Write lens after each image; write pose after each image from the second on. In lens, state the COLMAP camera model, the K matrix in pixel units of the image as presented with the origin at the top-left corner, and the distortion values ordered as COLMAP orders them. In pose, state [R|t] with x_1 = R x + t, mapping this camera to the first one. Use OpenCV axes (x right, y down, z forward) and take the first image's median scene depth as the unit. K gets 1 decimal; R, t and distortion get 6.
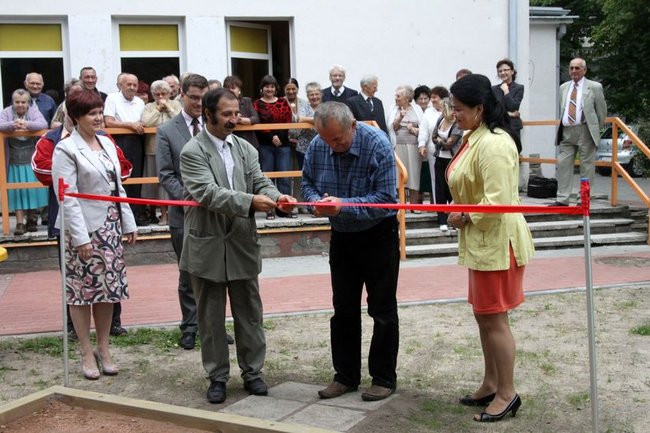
lens RADIAL K [[848.2, 0, 325.5], [0, 848.2, 212.2], [0, 0, 1]] dist [-0.007076, 0.000000]
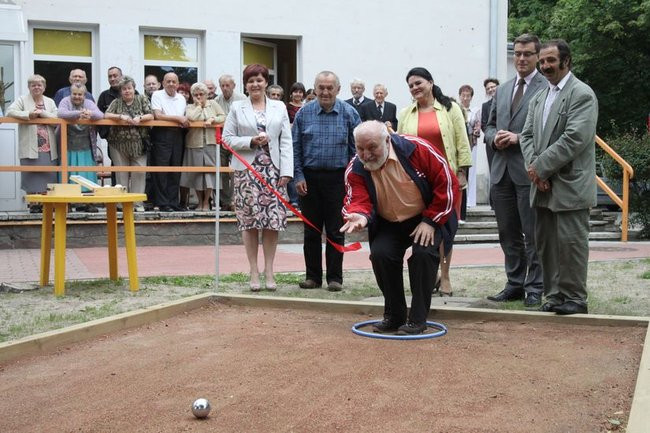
lens RADIAL K [[848.2, 0, 321.4], [0, 848.2, 205.8], [0, 0, 1]] dist [-0.007076, 0.000000]
pose [[0.994900, 0.026028, 0.097450, -0.139173], [-0.019935, 0.997816, -0.062978, 0.072031], [-0.098877, 0.060715, 0.993246, -0.106098]]
